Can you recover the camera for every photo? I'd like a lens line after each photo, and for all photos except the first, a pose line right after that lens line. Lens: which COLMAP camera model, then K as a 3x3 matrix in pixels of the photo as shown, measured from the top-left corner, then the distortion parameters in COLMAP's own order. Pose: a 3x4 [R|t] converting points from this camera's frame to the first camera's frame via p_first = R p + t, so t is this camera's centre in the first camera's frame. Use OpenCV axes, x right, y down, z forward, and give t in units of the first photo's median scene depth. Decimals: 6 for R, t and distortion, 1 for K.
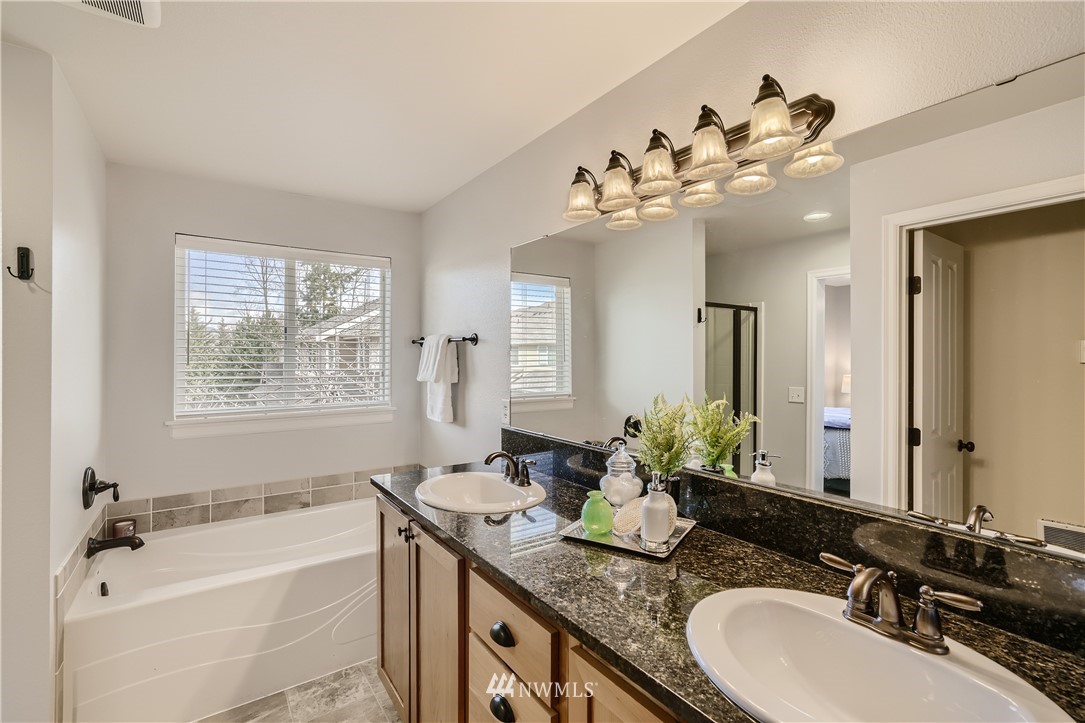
lens RADIAL K [[500.4, 0, 546.1], [0, 500.4, 355.4], [0, 0, 1]] dist [-0.002258, 0.005300]
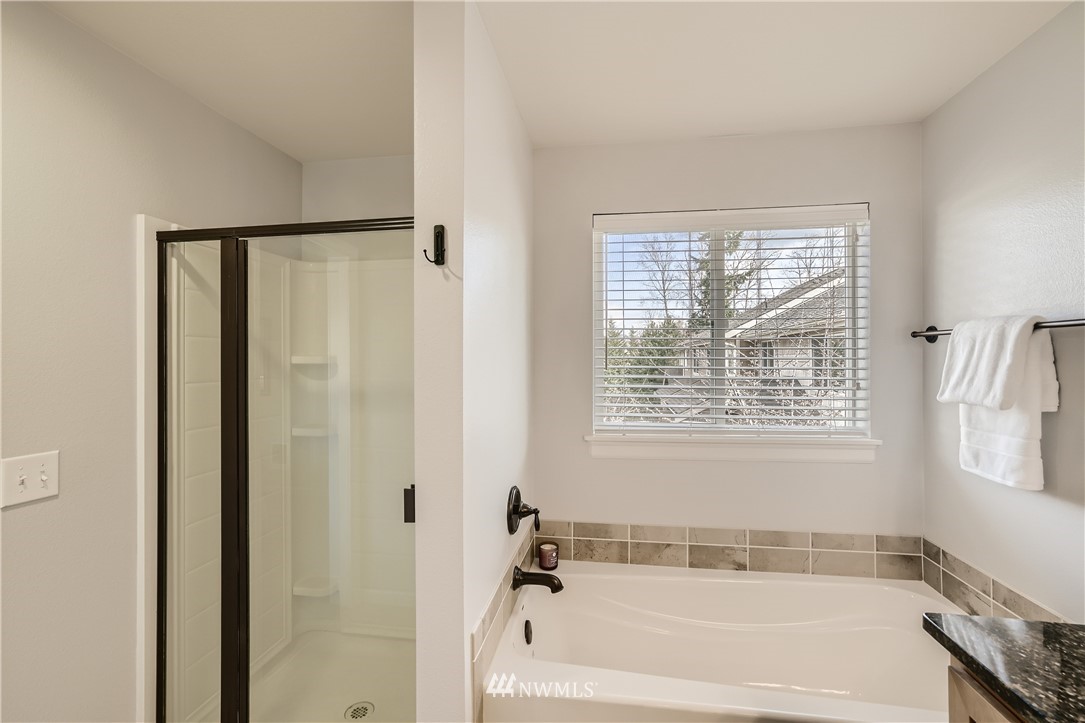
lens RADIAL K [[500.4, 0, 543.0], [0, 500.4, 360.4], [0, 0, 1]] dist [-0.002258, 0.005300]
pose [[0.732790, -0.001765, -0.680452, -0.224084], [0.004293, 0.999989, 0.002029, 0.001332], [0.680441, -0.004408, 0.732790, 0.317071]]
